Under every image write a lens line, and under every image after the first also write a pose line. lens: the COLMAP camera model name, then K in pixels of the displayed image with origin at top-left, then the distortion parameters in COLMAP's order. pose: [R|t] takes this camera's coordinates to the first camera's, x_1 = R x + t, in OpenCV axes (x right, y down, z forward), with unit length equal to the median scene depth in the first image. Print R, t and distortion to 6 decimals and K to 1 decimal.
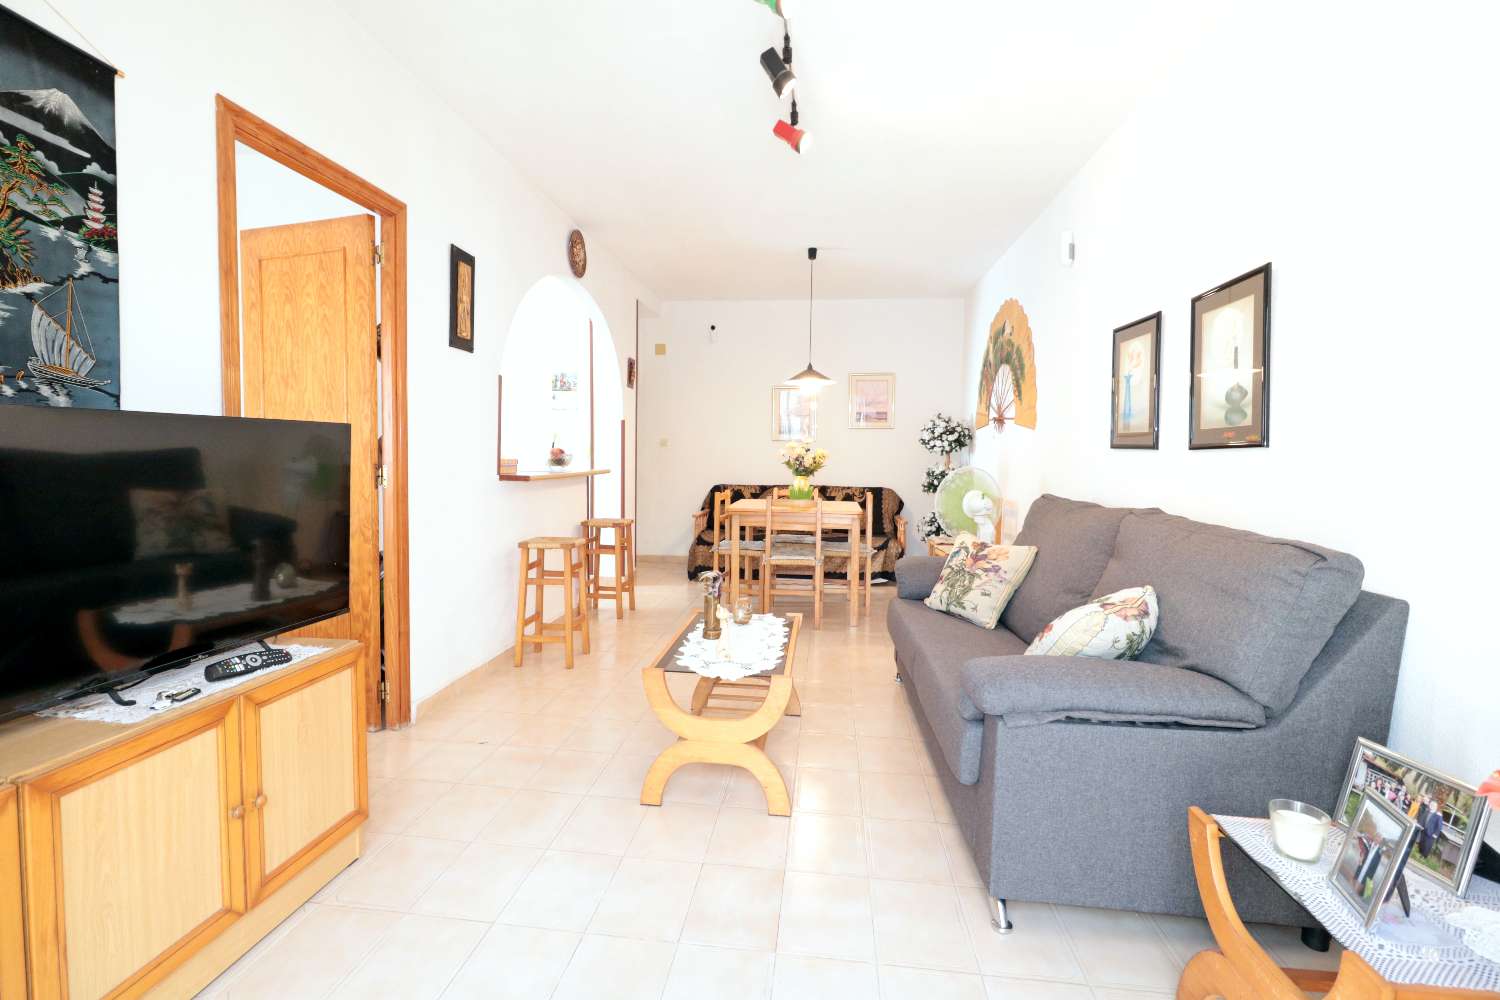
lens RADIAL K [[691.7, 0, 745.5], [0, 691.7, 485.6], [0, 0, 1]] dist [0.001115, 0.000266]
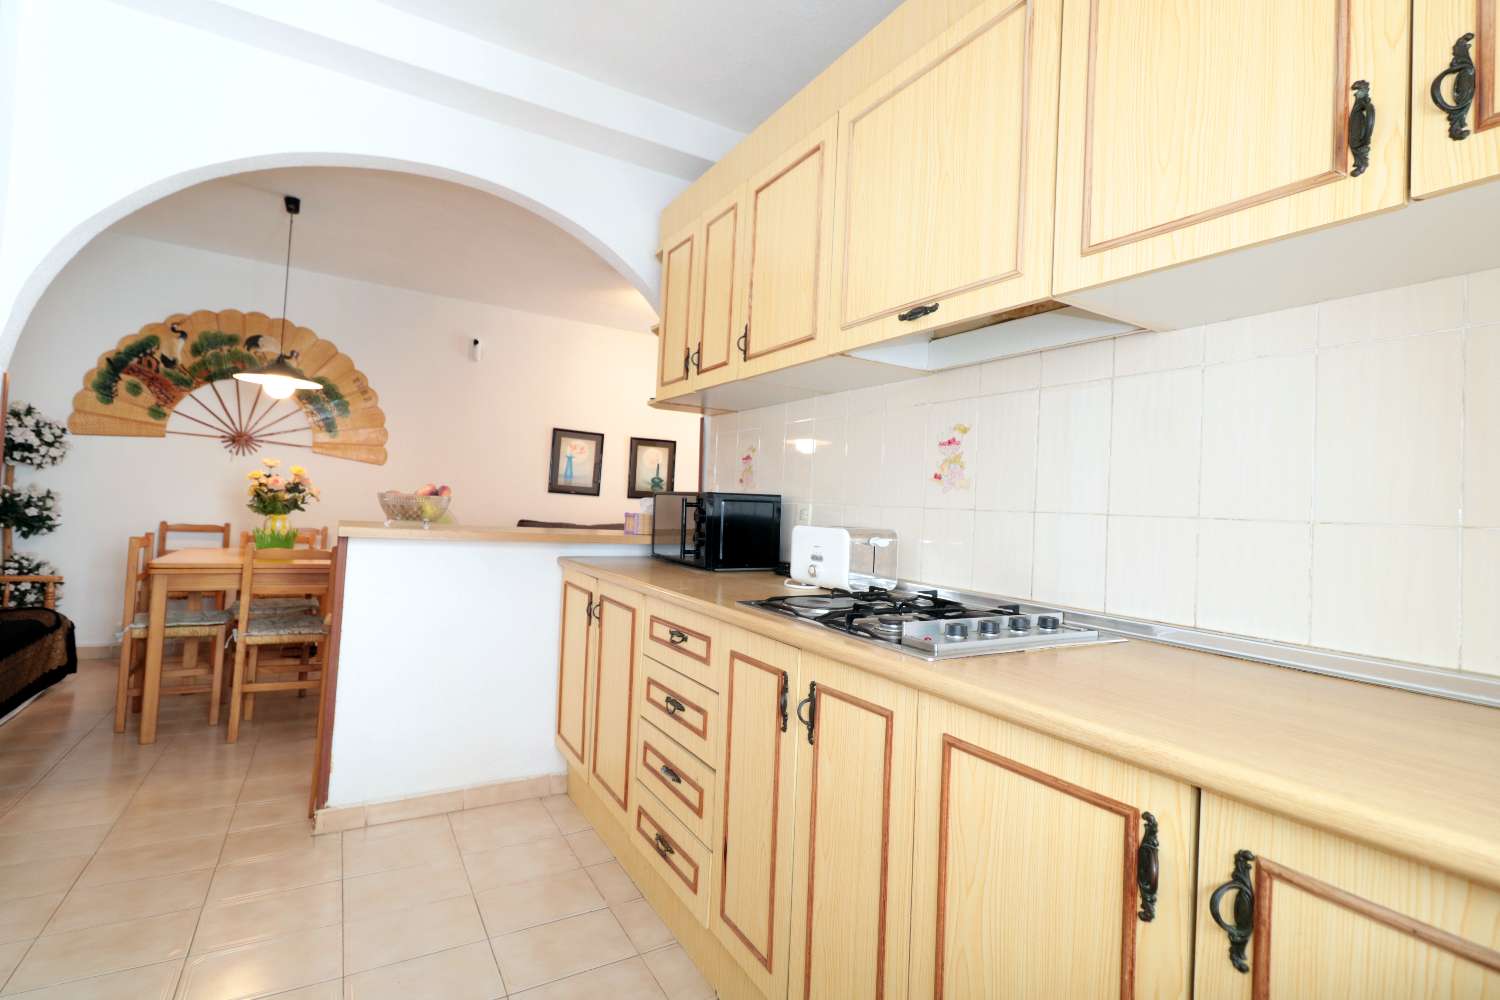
lens RADIAL K [[691.7, 0, 748.3], [0, 691.7, 484.8], [0, 0, 1]] dist [0.001115, 0.000266]
pose [[-0.605474, -0.009955, 0.795802, -1.338839], [-0.018962, 0.999818, -0.001919, -0.087208], [-0.795639, -0.016252, -0.605553, 1.832420]]
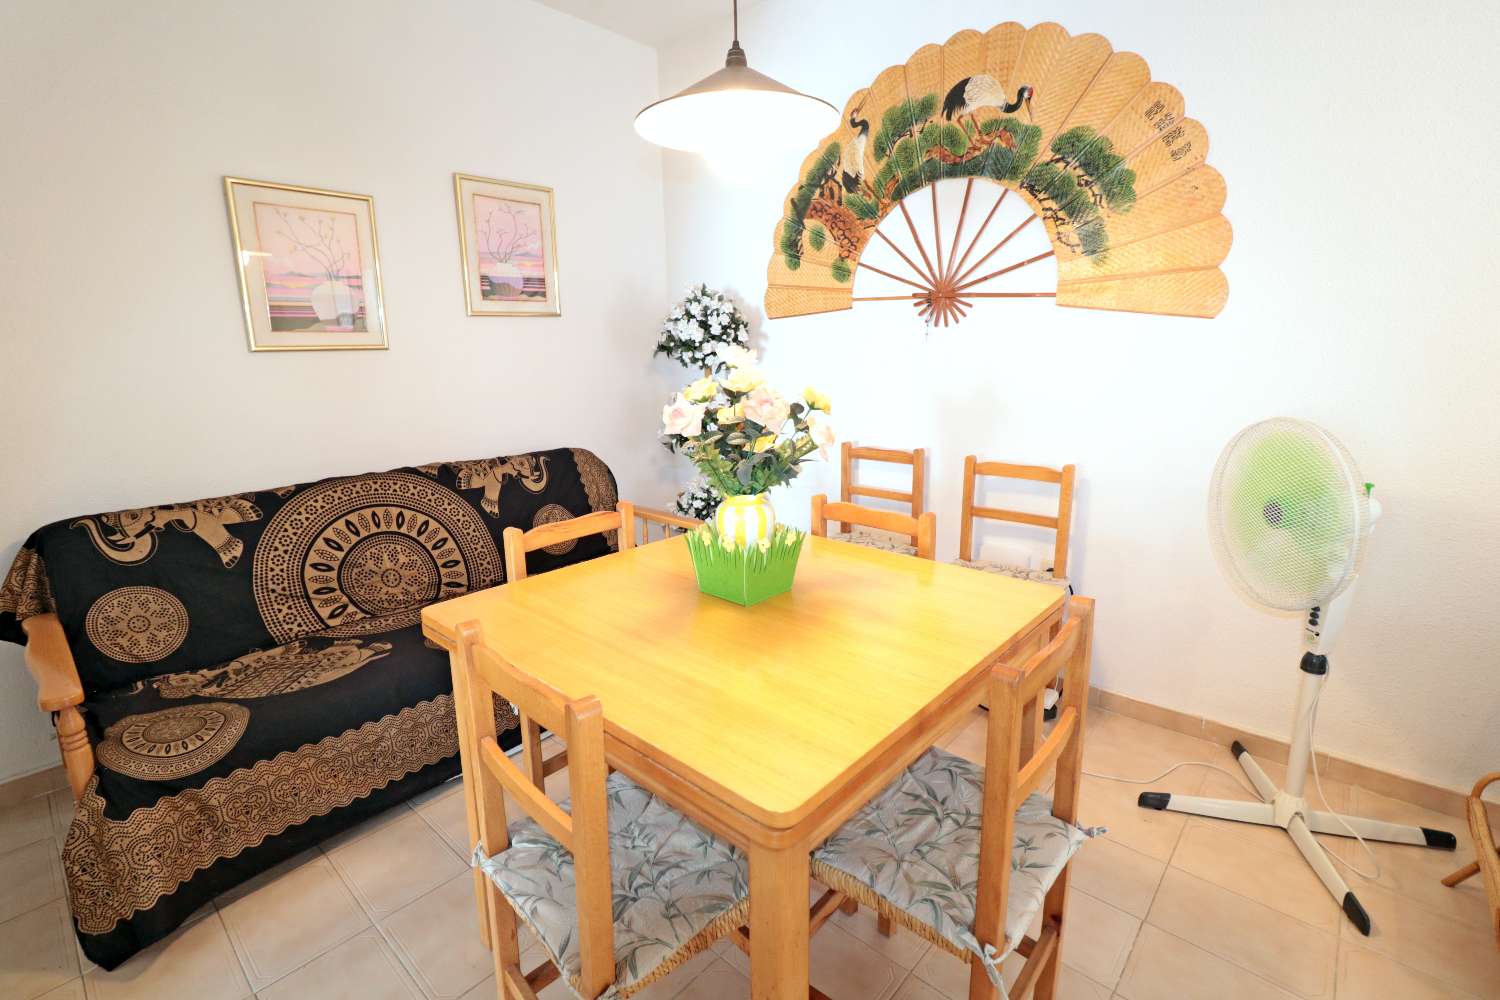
lens RADIAL K [[691.7, 0, 738.1], [0, 691.7, 485.8], [0, 0, 1]] dist [0.001115, 0.000266]
pose [[0.585518, -0.179251, 0.790593, -0.234150], [0.060746, 0.982207, 0.177706, -0.109088], [-0.808380, -0.056024, 0.585989, 1.476116]]
